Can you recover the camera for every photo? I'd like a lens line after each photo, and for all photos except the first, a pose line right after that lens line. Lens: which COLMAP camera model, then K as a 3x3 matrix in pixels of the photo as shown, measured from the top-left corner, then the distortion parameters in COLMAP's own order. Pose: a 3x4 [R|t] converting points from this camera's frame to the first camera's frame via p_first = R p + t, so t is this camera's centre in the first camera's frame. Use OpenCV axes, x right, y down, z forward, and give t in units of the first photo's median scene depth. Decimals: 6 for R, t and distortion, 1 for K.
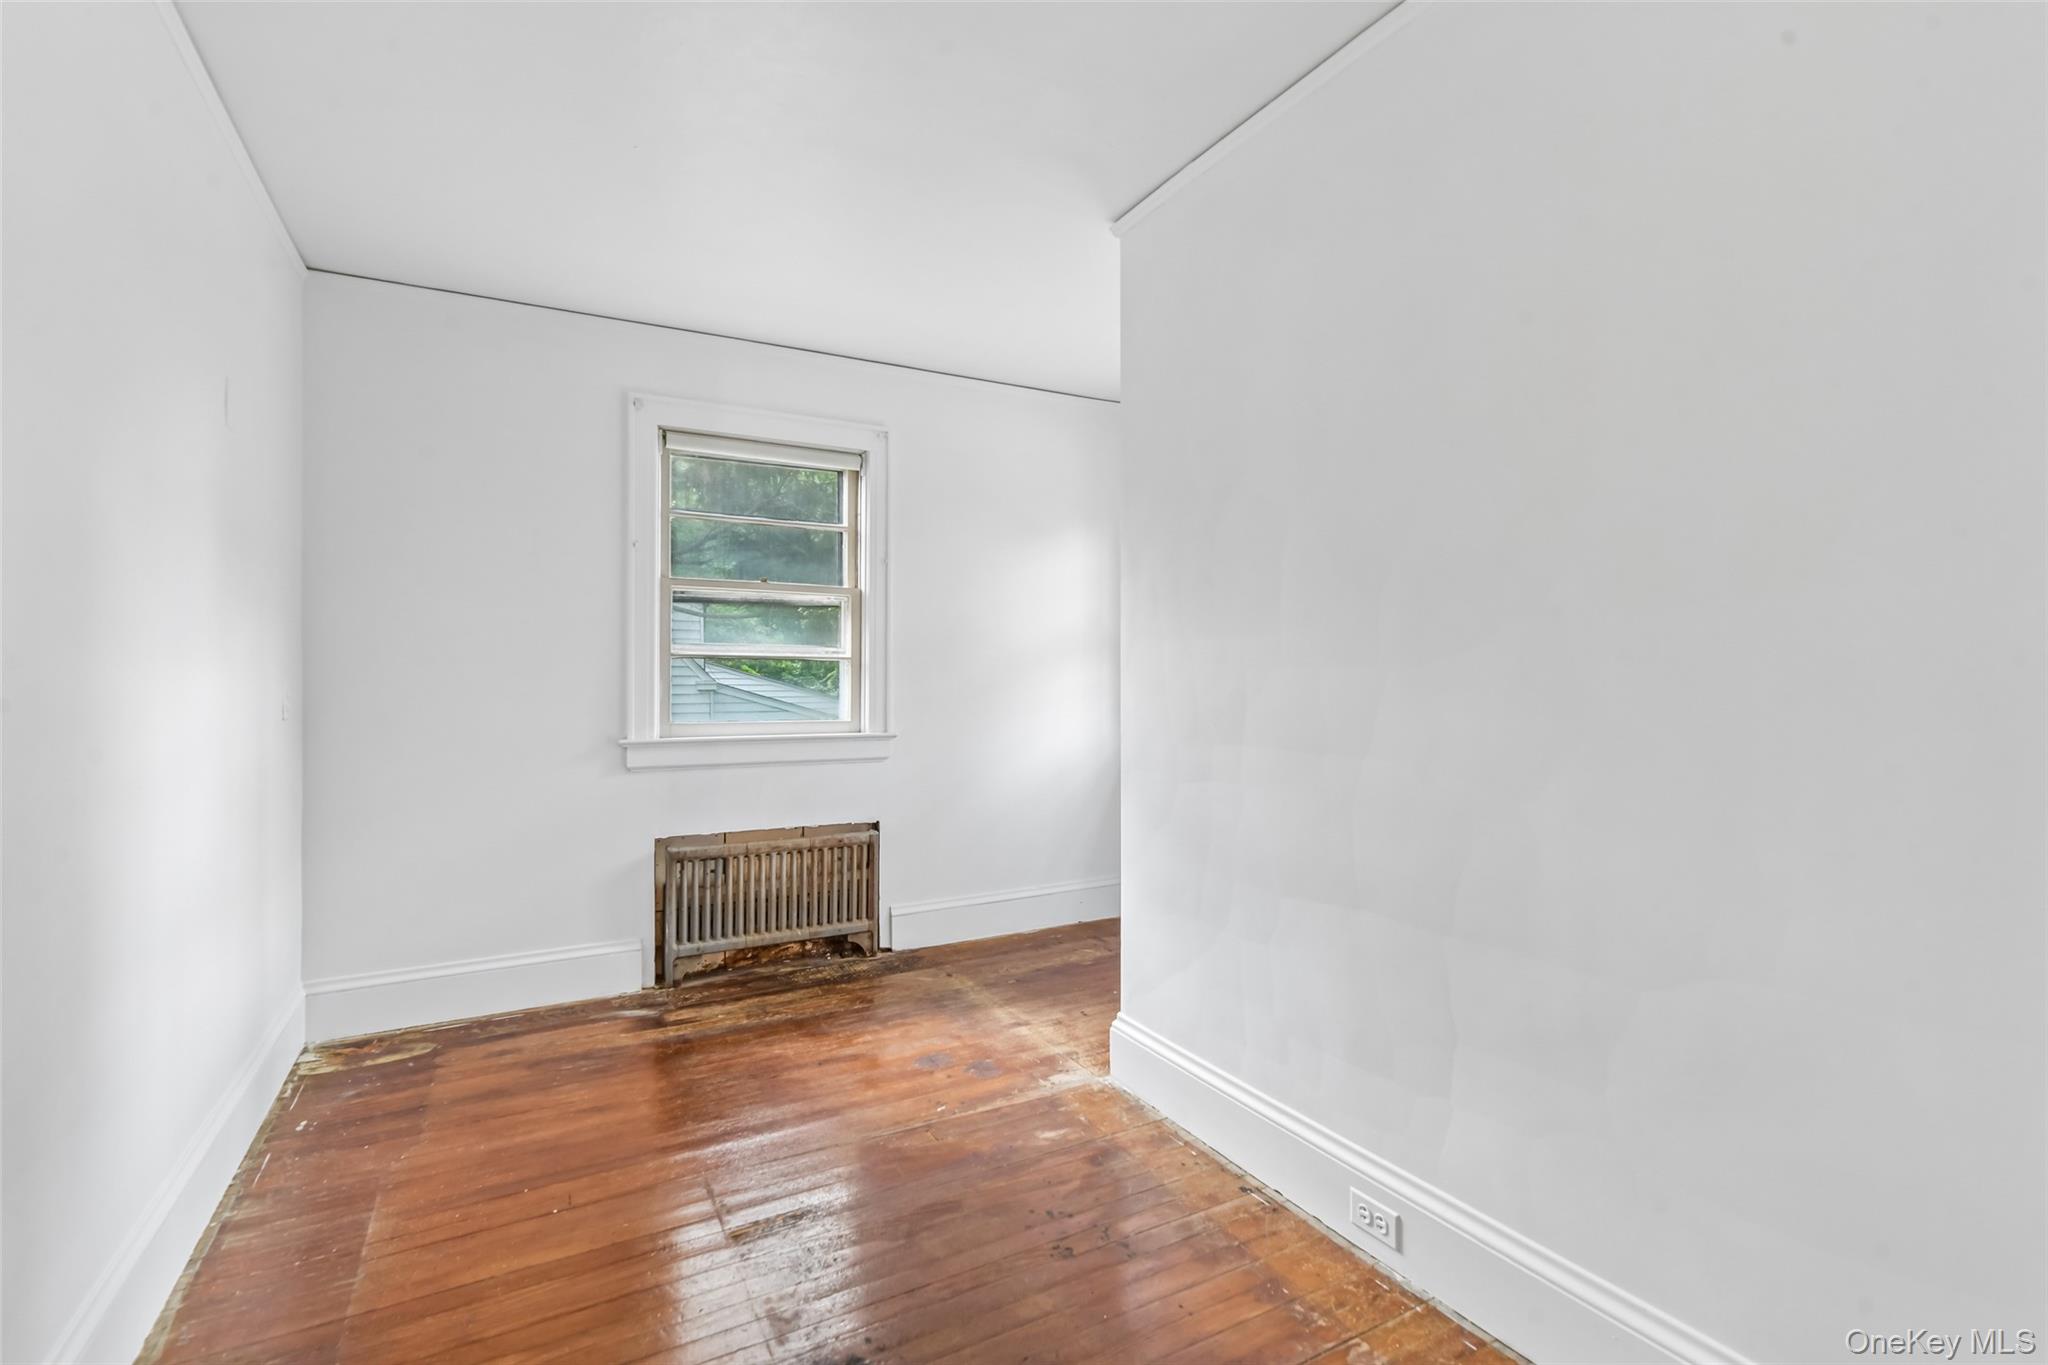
lens RADIAL K [[919.6, 0, 1024.0], [0, 919.6, 682.5], [0, 0, 1]] dist [0.003452, -0.000095]
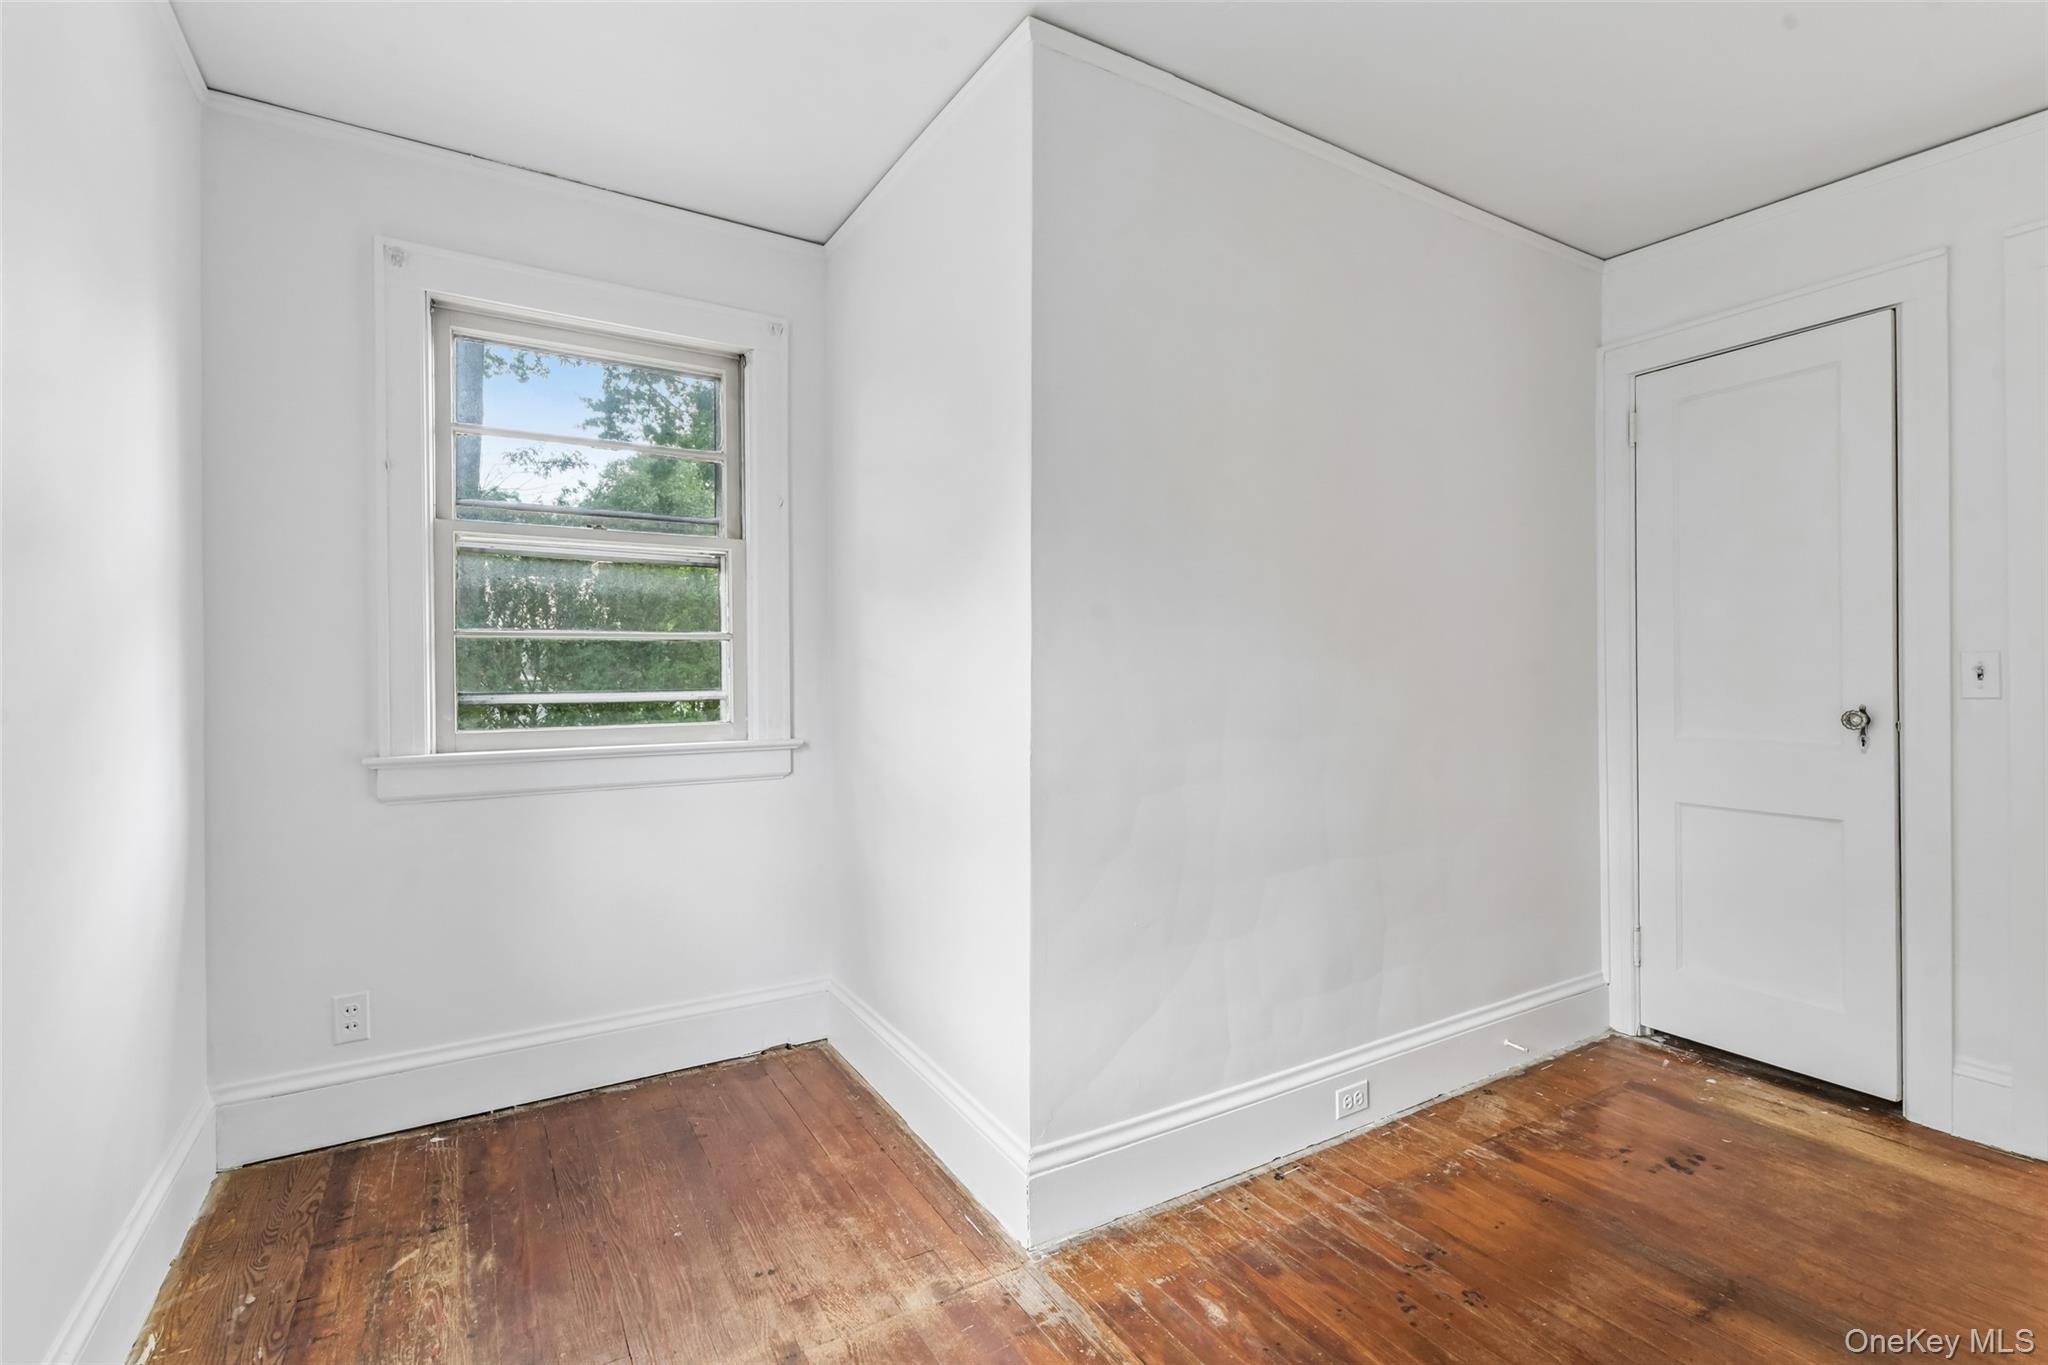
lens RADIAL K [[919.6, 0, 1024.0], [0, 919.6, 682.5], [0, 0, 1]] dist [0.003452, -0.000095]
pose [[-0.035782, -0.007251, 0.999333, -0.707729], [0.008083, 0.999939, 0.007544, -0.002142], [-0.999327, 0.008347, -0.035721, 1.225882]]
